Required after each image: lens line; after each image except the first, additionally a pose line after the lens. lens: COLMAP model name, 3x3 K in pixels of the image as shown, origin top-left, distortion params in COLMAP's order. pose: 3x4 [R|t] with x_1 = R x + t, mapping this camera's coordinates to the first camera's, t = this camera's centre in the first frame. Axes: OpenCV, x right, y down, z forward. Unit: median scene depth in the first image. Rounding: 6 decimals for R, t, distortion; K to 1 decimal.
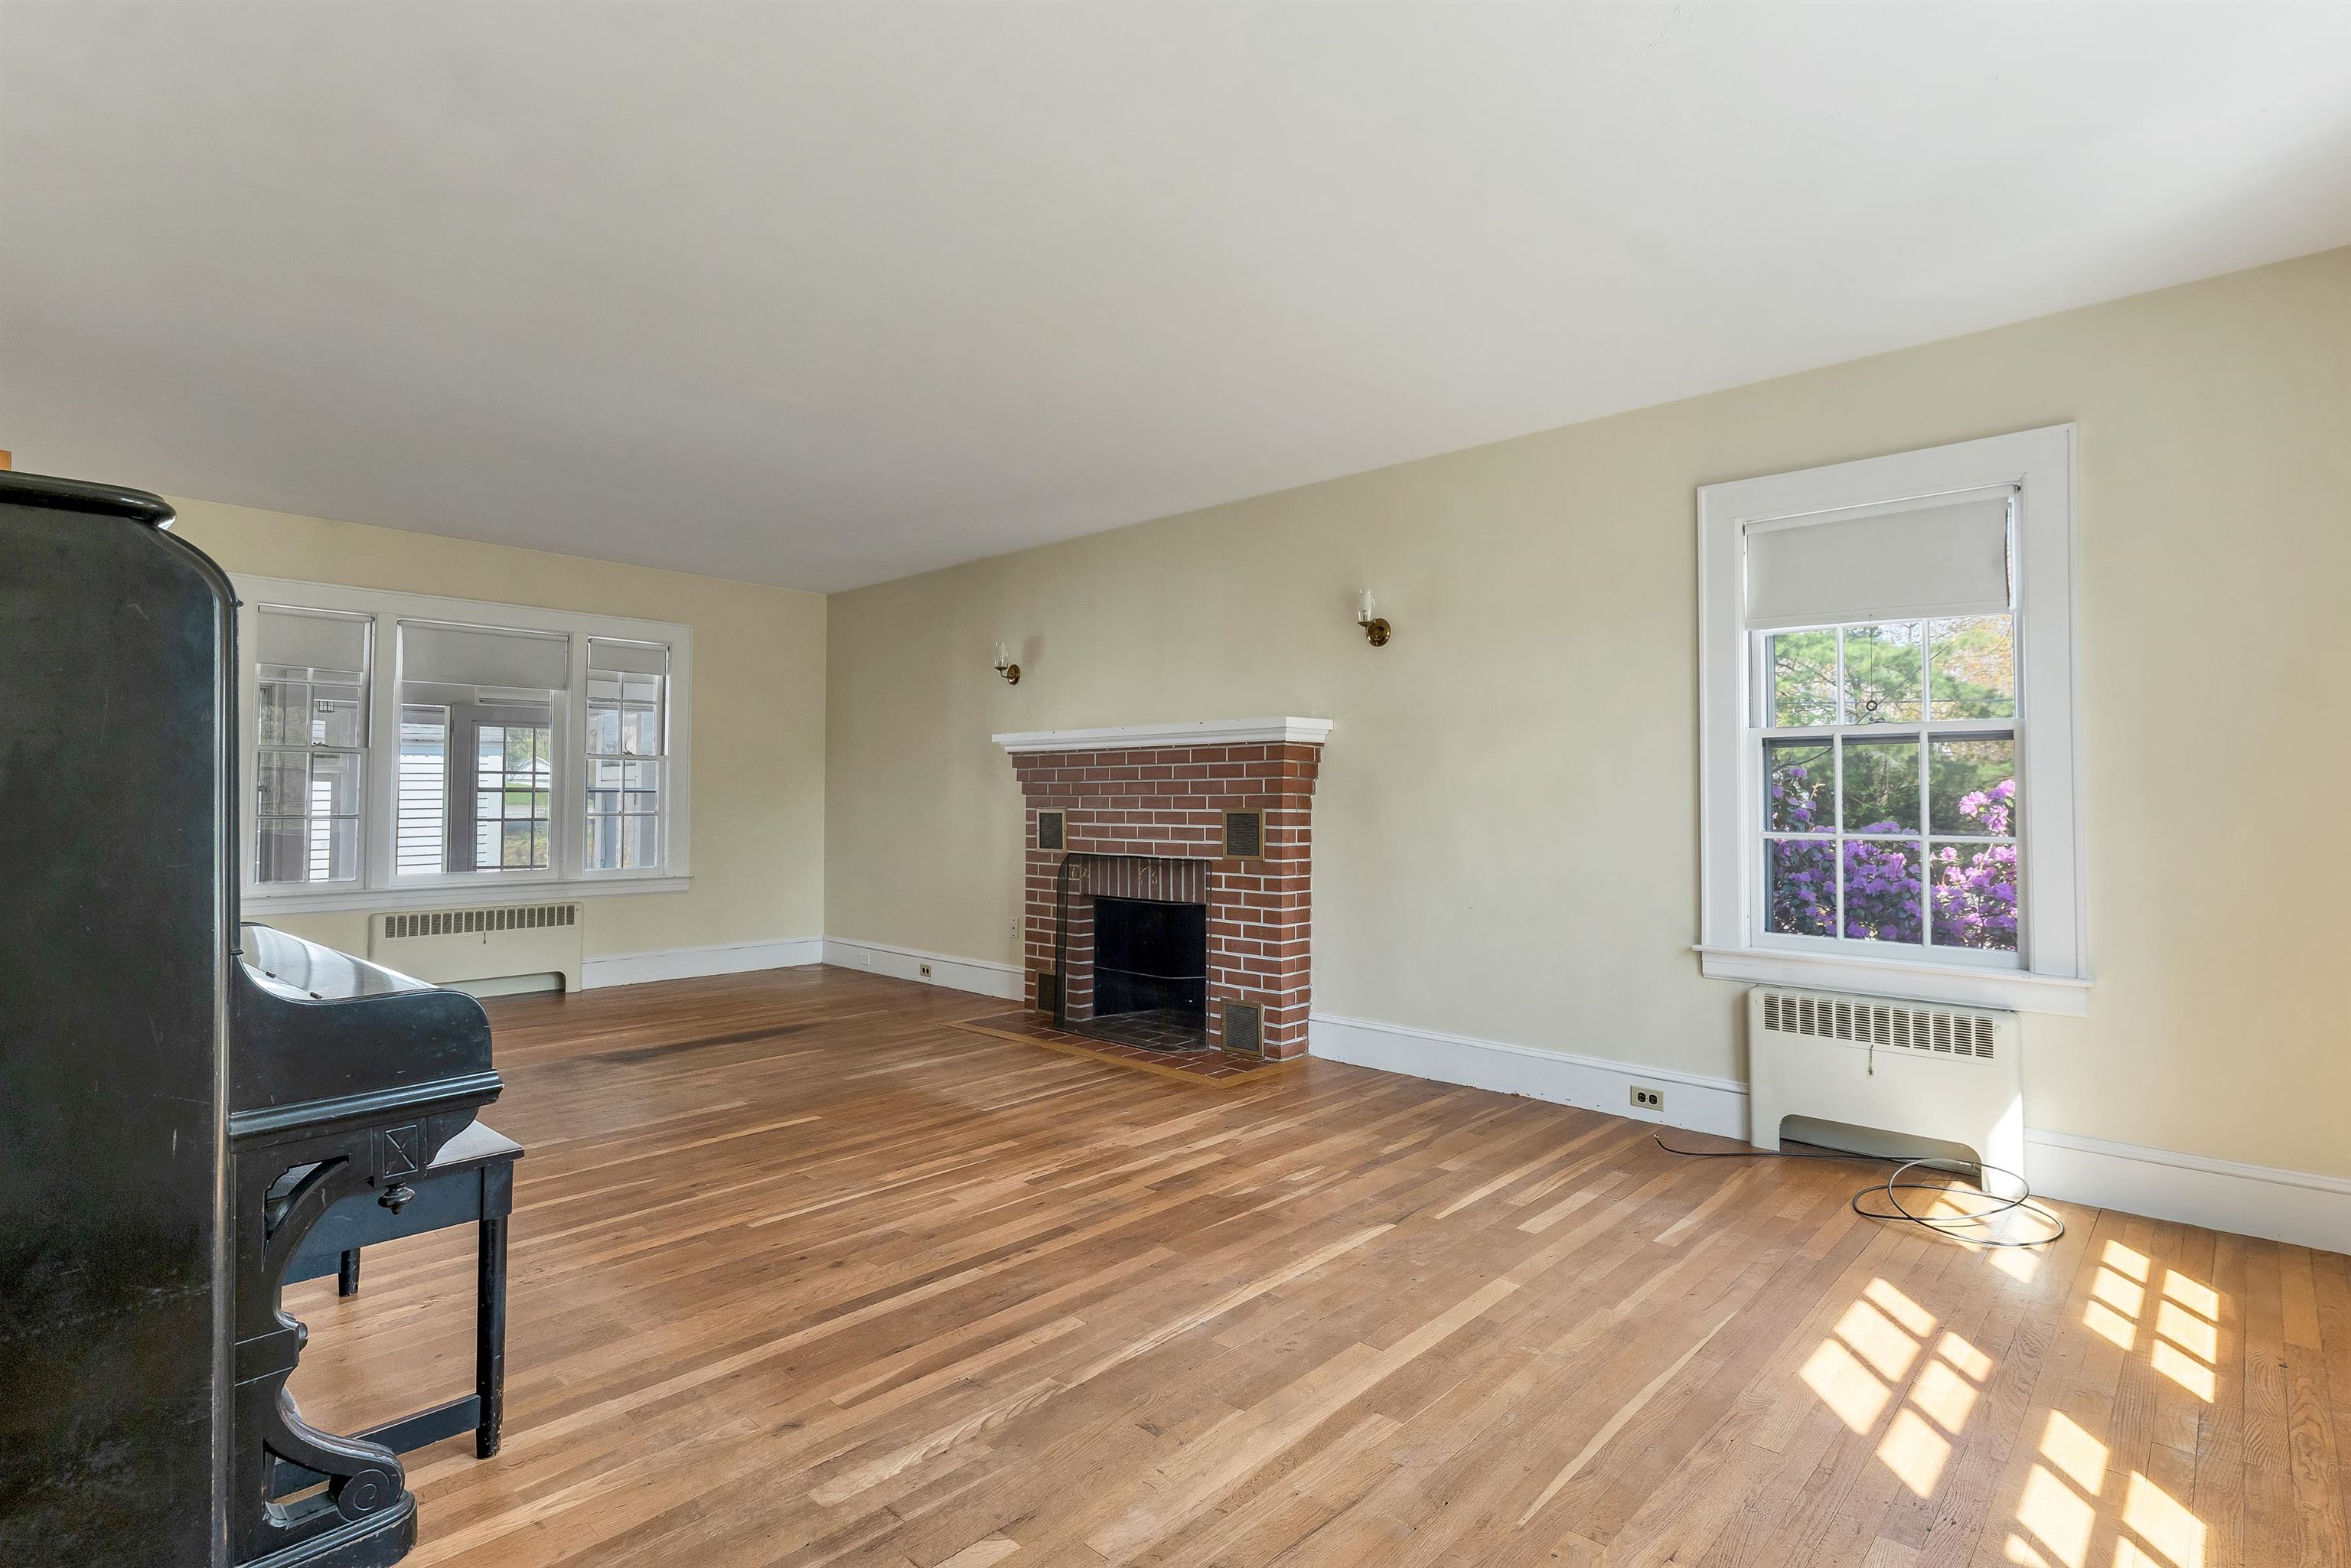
lens RADIAL K [[1113.8, 0, 1189.3], [0, 1113.8, 770.9], [0, 0, 1]] dist [0.001583, -0.003564]
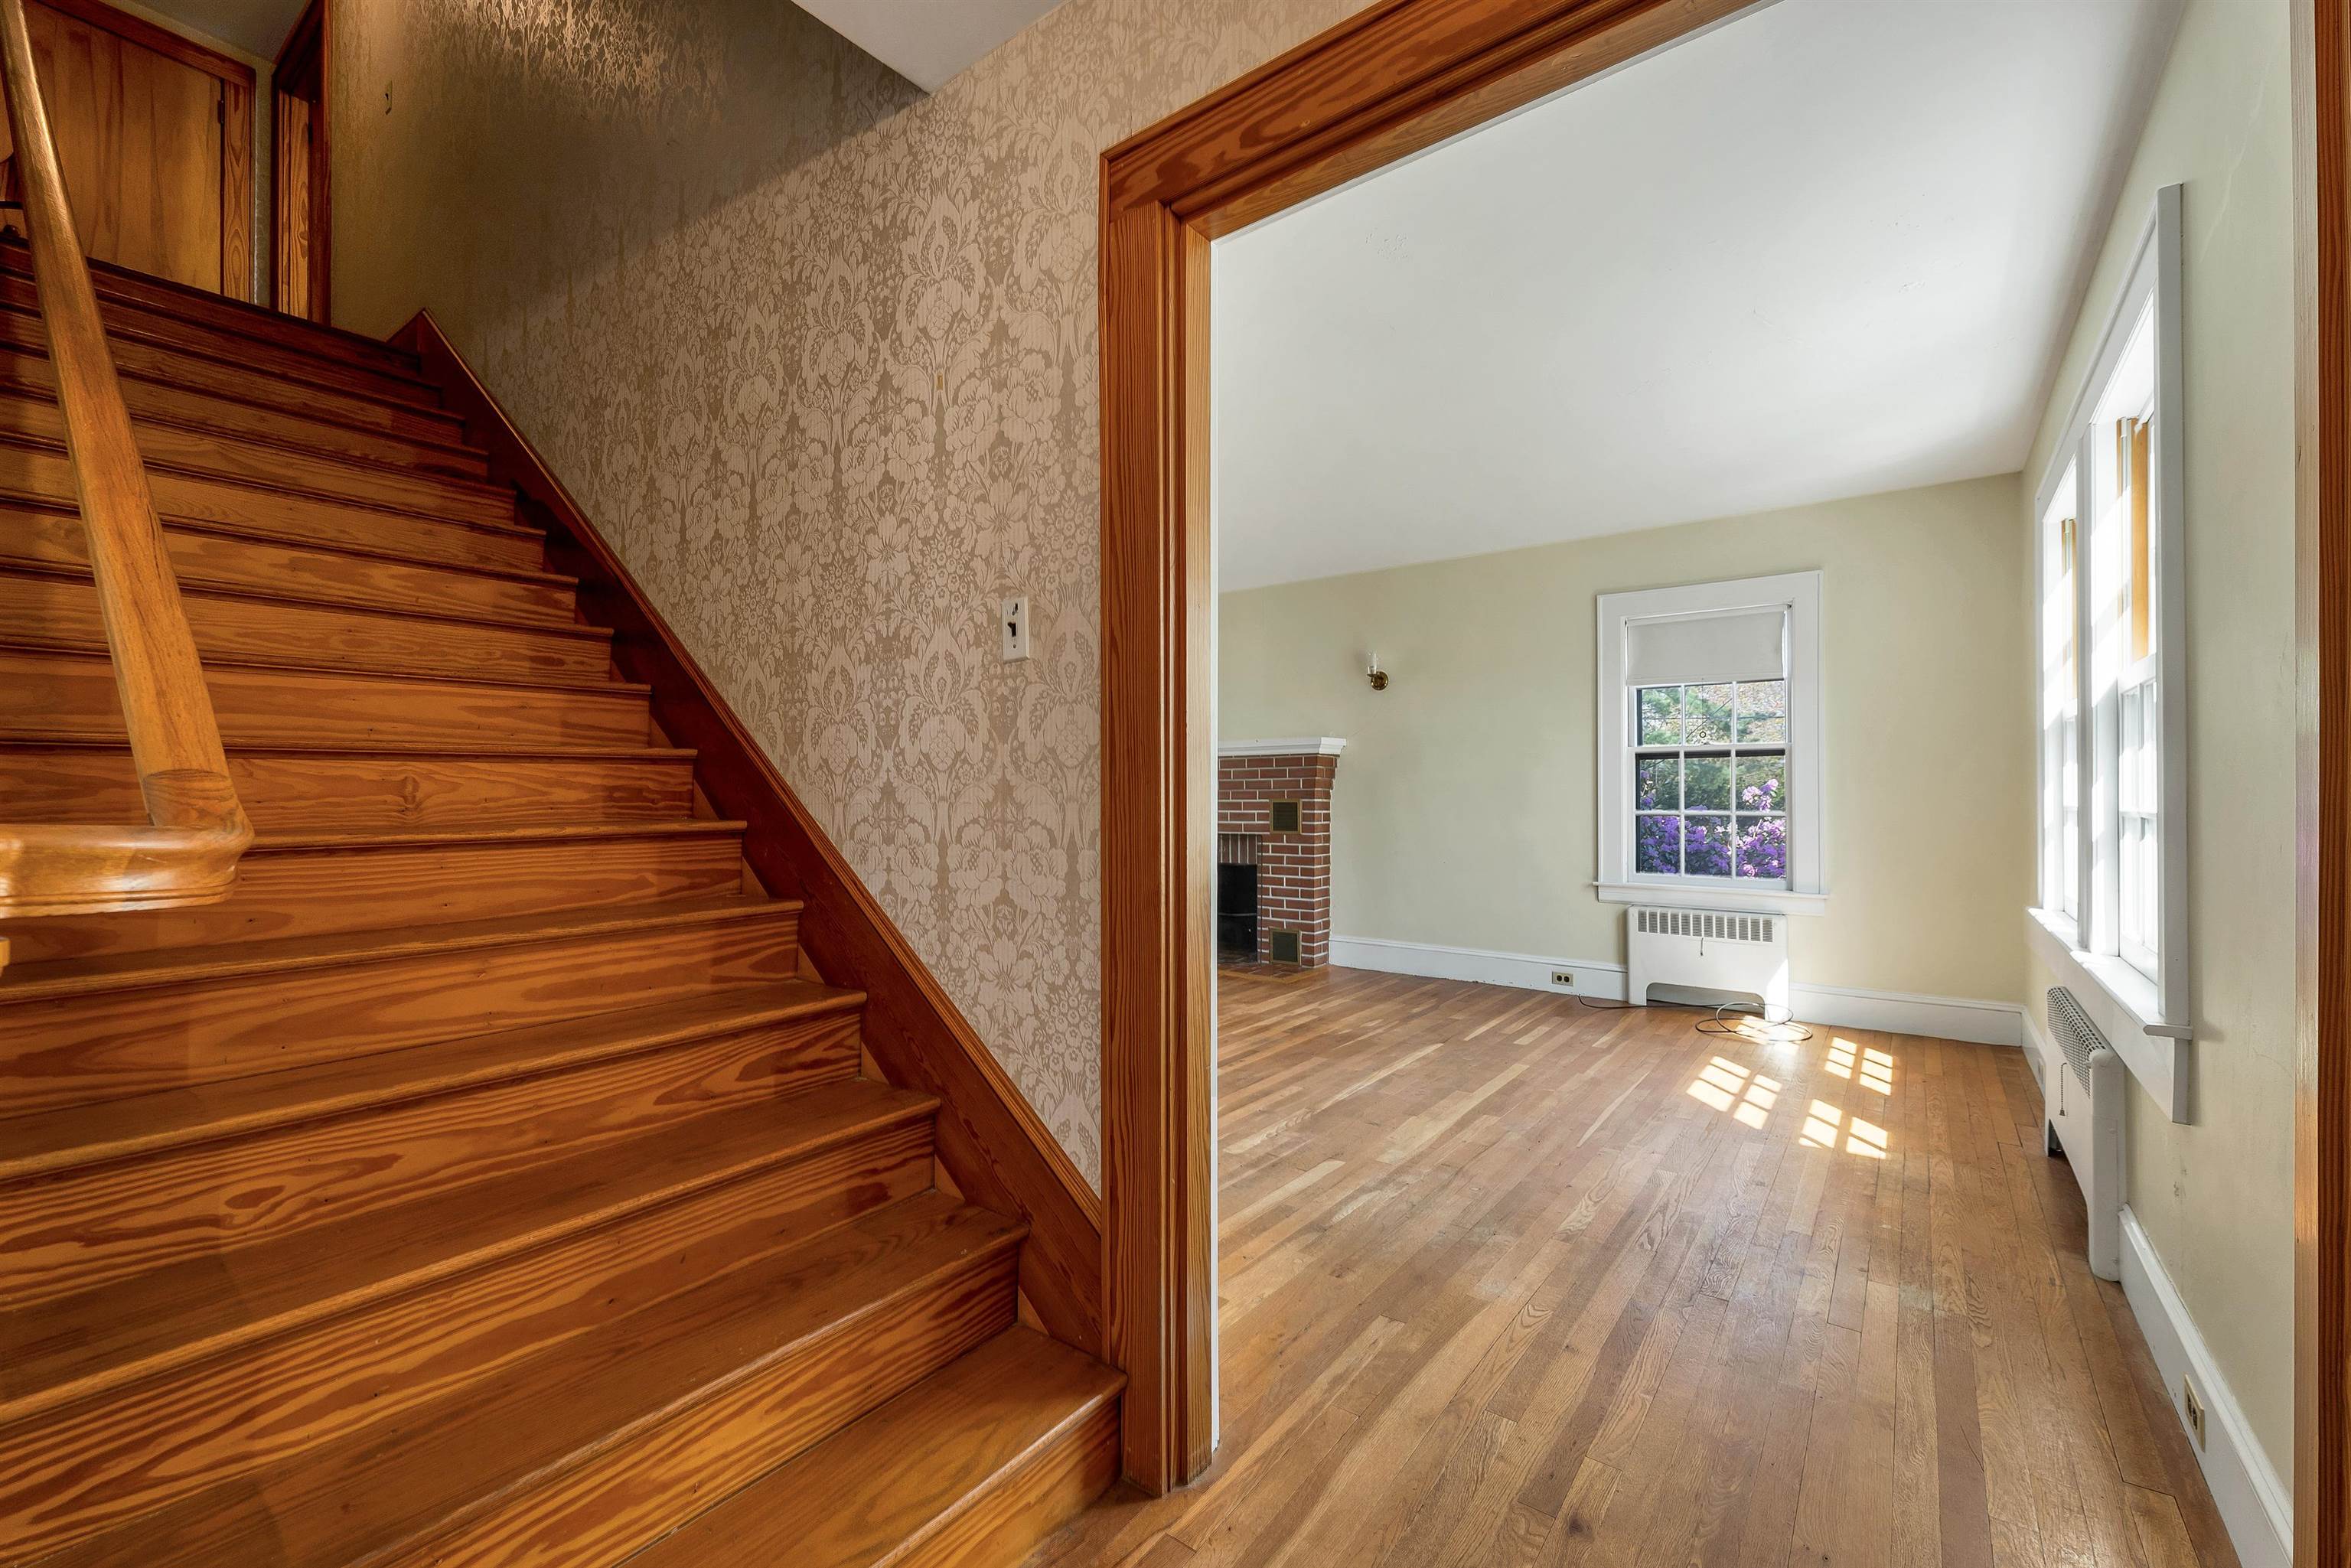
lens RADIAL K [[969.5, 0, 1160.6], [0, 969.5, 795.4], [0, 0, 1]] dist [-0.002202, 0.000317]
pose [[0.994849, -0.003286, 0.101313, -0.359344], [0.000593, 0.999646, 0.026598, -0.007750], [-0.101364, -0.026401, 0.994499, -0.376571]]
